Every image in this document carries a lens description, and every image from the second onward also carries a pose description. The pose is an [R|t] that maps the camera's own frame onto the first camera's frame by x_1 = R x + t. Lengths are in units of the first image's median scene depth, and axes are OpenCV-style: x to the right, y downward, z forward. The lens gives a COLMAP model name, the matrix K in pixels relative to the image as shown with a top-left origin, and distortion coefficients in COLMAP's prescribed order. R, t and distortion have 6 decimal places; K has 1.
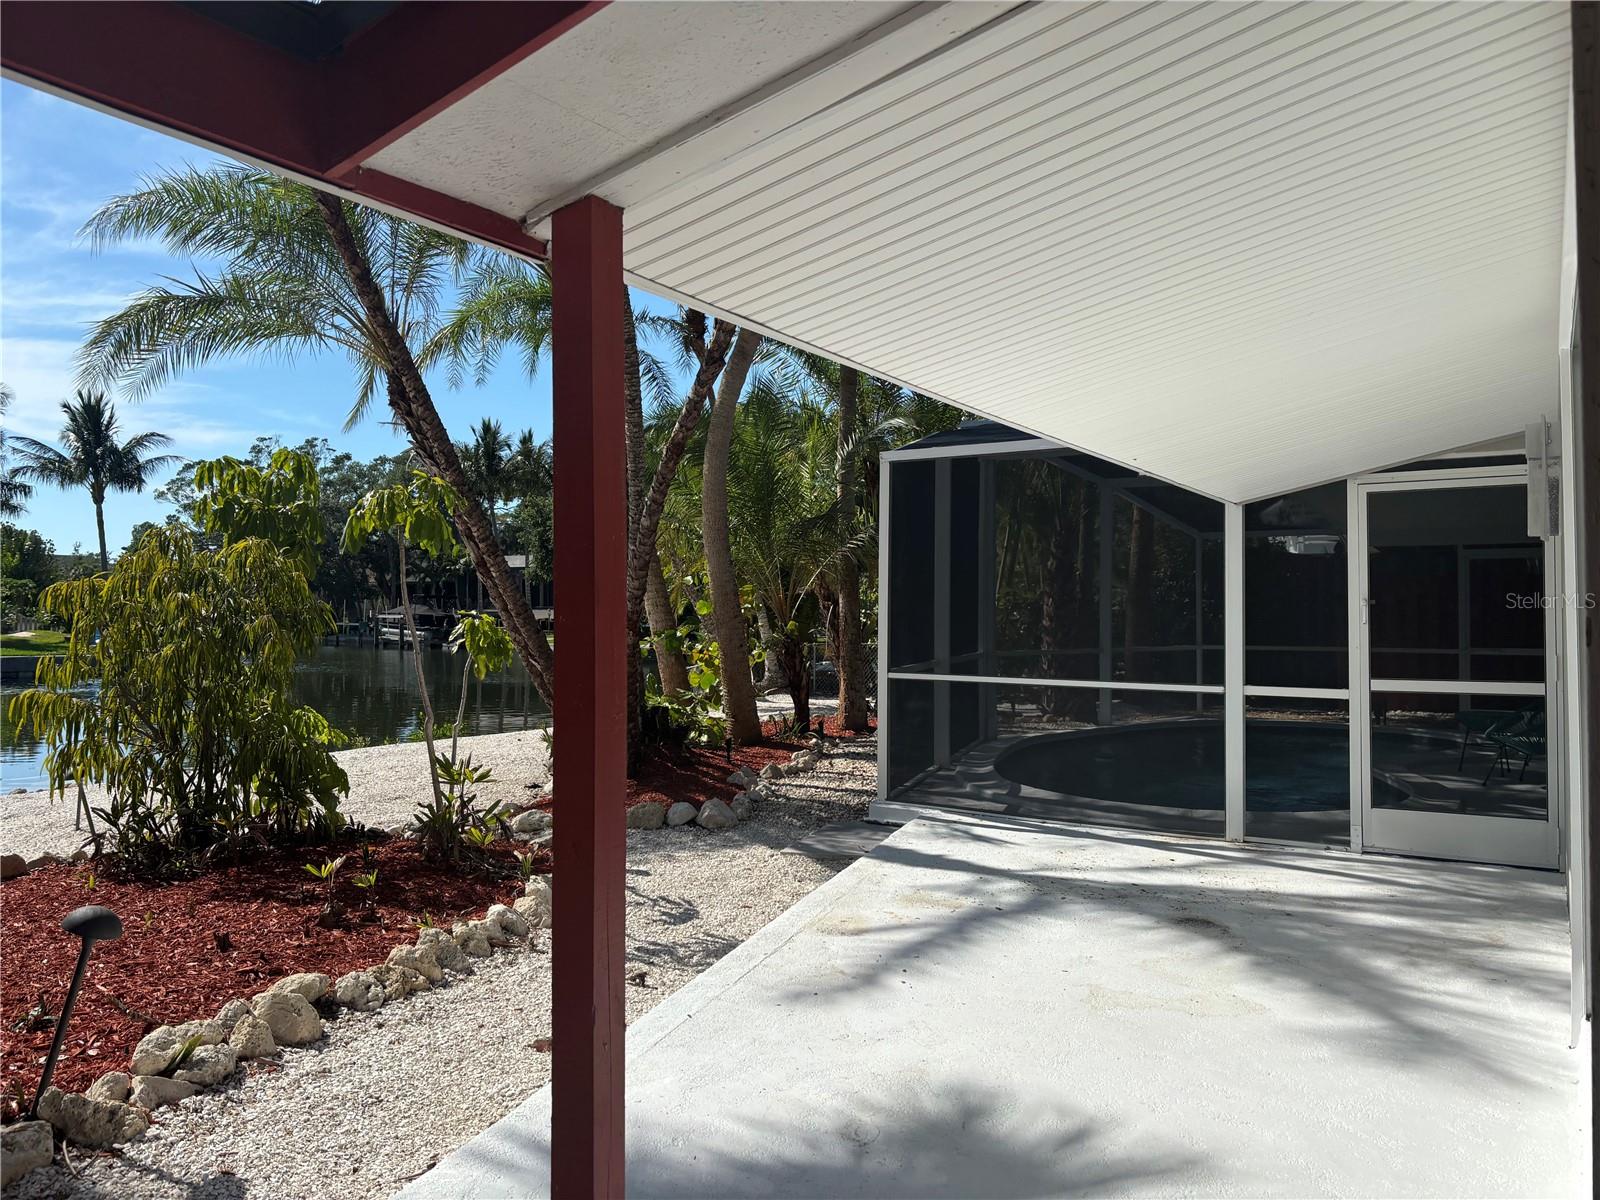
lens RADIAL K [[1199.9, 0, 809.8], [0, 1199.9, 591.2], [0, 0, 1]] dist [0.030183, -0.034425]
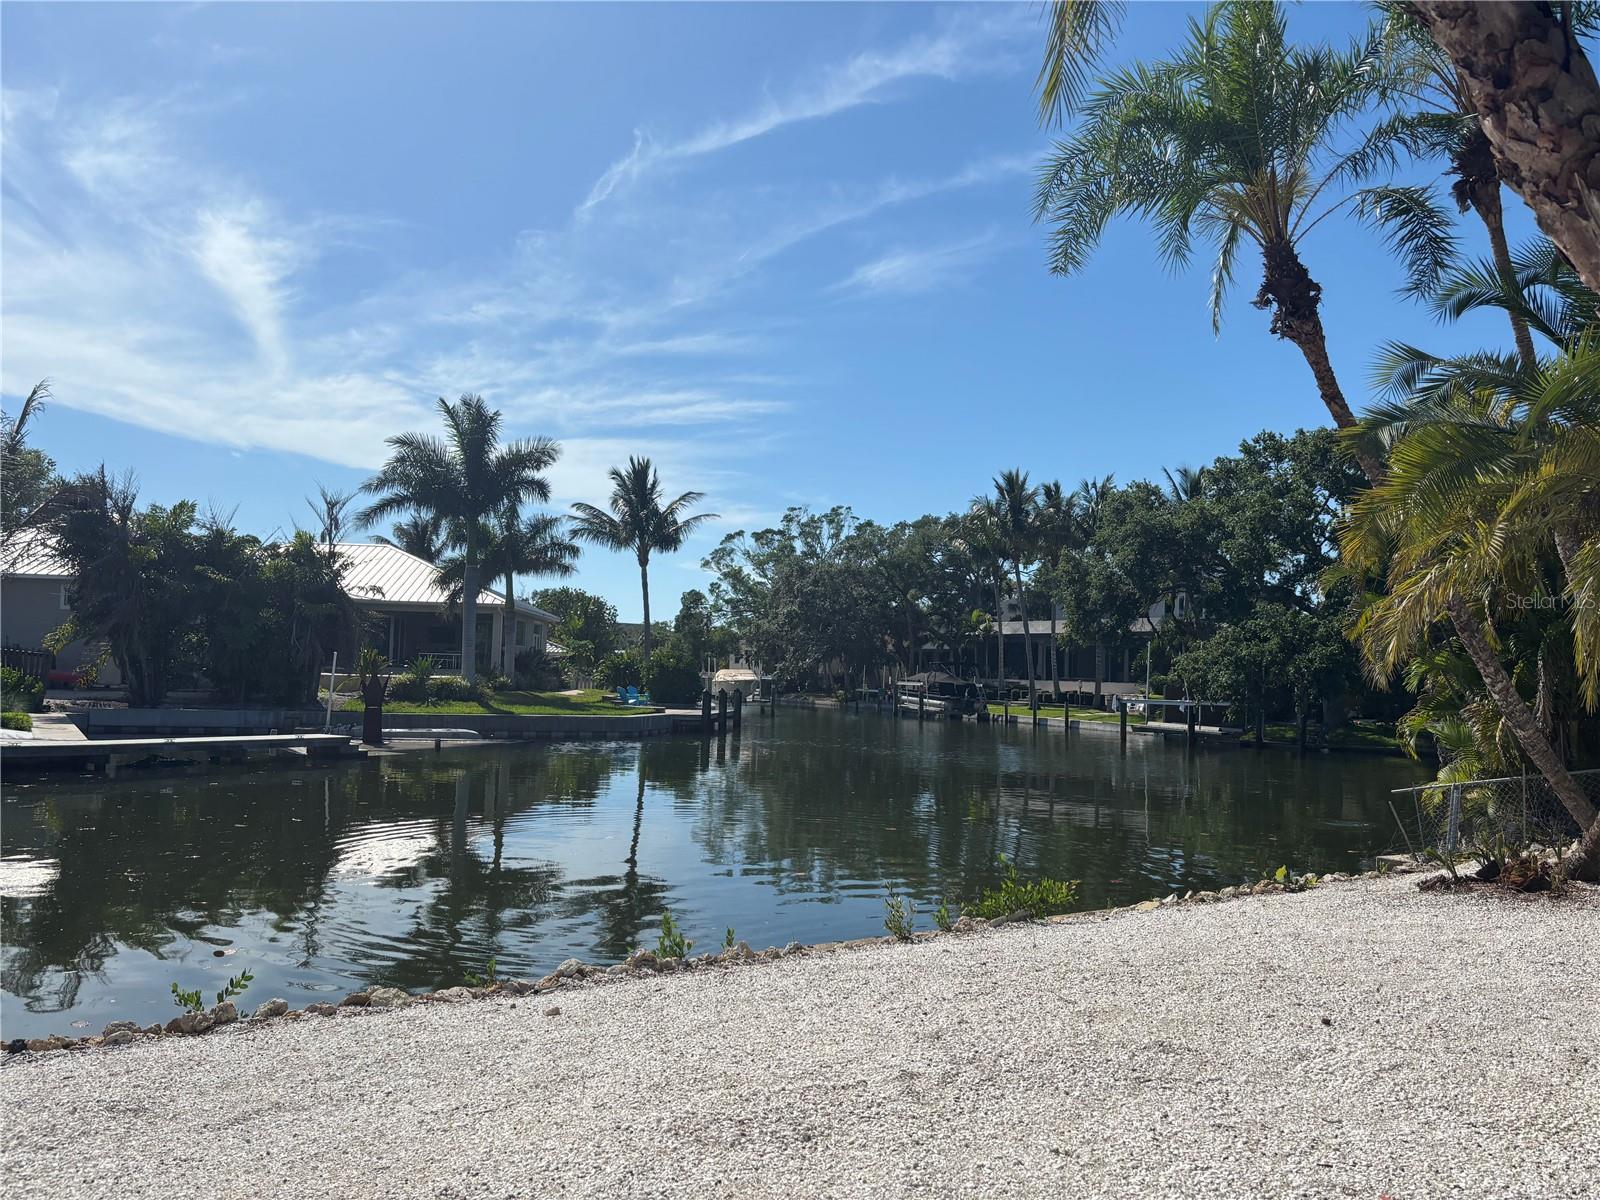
lens RADIAL K [[1199.9, 0, 793.9], [0, 1199.9, 594.4], [0, 0, 1]] dist [0.030183, -0.034425]
pose [[0.909875, -0.006025, -0.414839, -0.040430], [-0.017572, 0.998438, -0.053041, 0.002595], [0.414511, 0.055550, 0.908348, 0.104368]]
